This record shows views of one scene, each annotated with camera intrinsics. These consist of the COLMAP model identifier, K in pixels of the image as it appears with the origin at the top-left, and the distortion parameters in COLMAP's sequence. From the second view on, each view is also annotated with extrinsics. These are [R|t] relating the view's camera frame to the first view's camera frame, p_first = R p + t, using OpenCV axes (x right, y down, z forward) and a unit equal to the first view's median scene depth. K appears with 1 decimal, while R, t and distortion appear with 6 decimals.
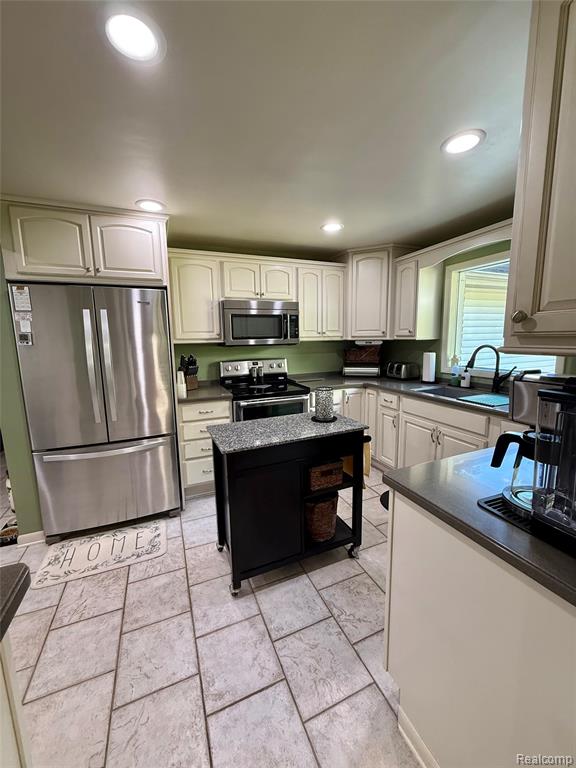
lens RADIAL K [[306.0, 0, 287.8], [0, 306.0, 380.8], [0, 0, 1]] dist [-0.000995, 0.000018]
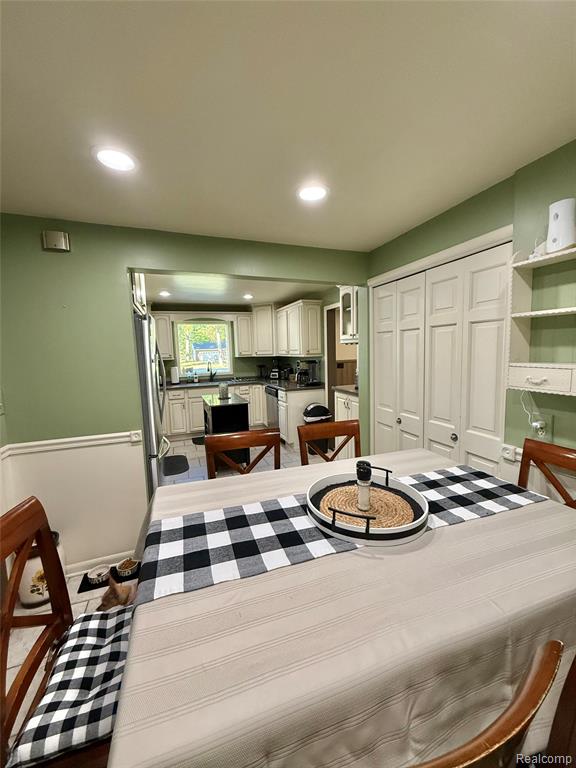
lens RADIAL K [[306.0, 0, 289.1], [0, 306.0, 382.9], [0, 0, 1]] dist [-0.000995, 0.000018]
pose [[0.033744, -0.087915, 0.995556, -1.387588], [0.169951, 0.982121, 0.080968, -0.033799], [-0.984875, 0.166464, 0.048082, 0.288826]]
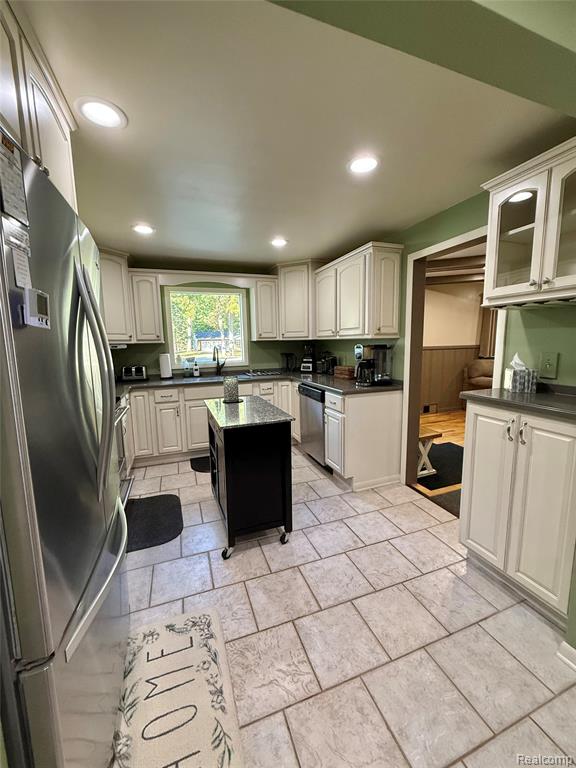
lens RADIAL K [[306.0, 0, 287.5], [0, 306.0, 382.1], [0, 0, 1]] dist [-0.000995, 0.000018]
pose [[0.043785, -0.115164, 0.992381, -0.792160], [0.160922, 0.981176, 0.106764, -0.035802], [-0.985996, 0.155021, 0.061493, 0.490236]]
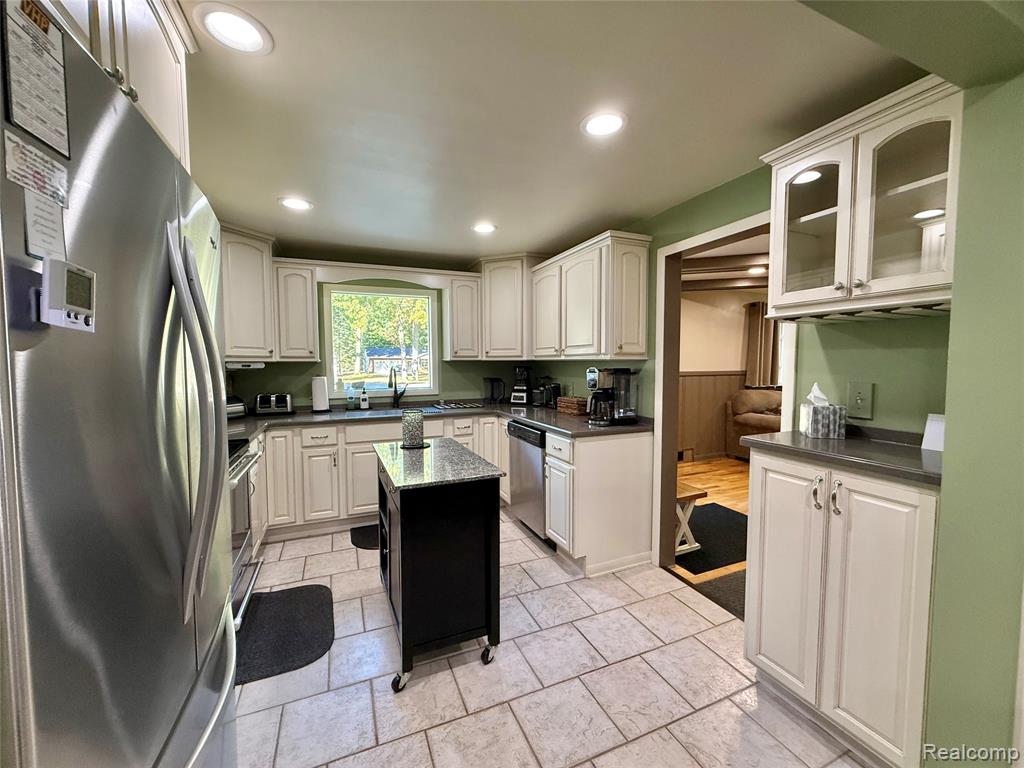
lens RADIAL K [[408.0, 0, 509.5], [0, 408.0, 384.7], [0, 0, 1]] dist [-0.000995, 0.000018]
pose [[-0.003436, -0.037769, 0.999281, -0.742746], [0.146672, 0.988460, 0.037864, -0.037710], [-0.989179, 0.146697, 0.002144, 0.501601]]
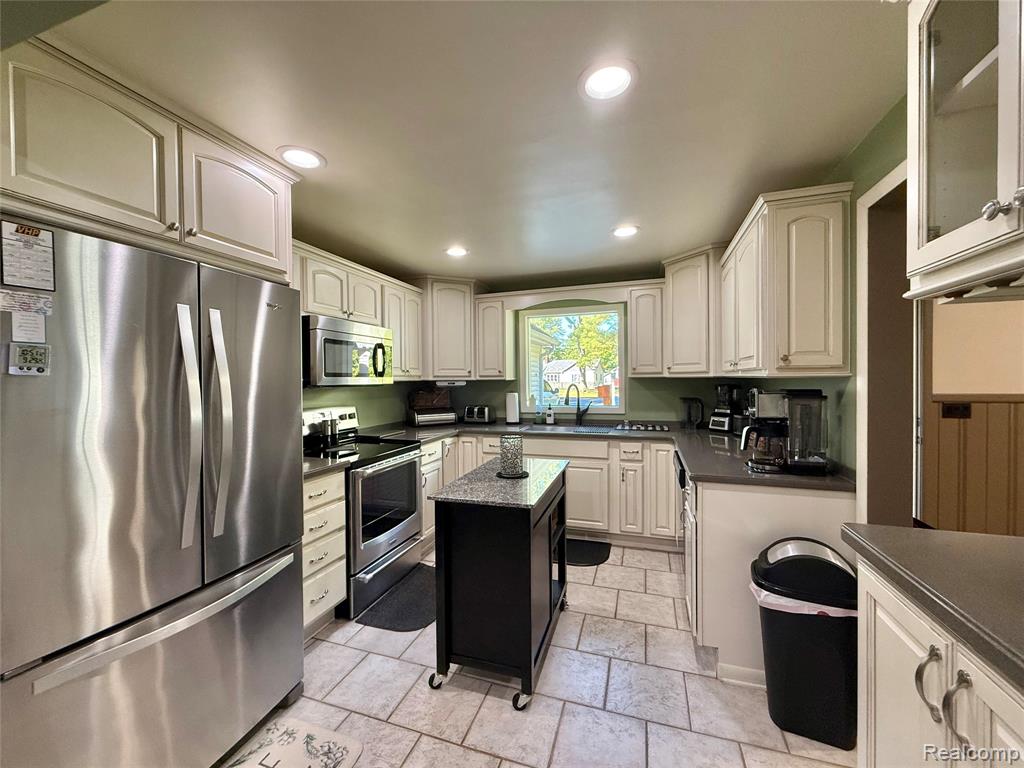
lens RADIAL K [[408.0, 0, 509.8], [0, 408.0, 383.4], [0, 0, 1]] dist [-0.000995, 0.000018]
pose [[0.659938, 0.002202, 0.751317, -0.568616], [0.106886, 0.989549, -0.096786, 0.003767], [-0.743678, 0.144179, 0.652805, 0.152389]]
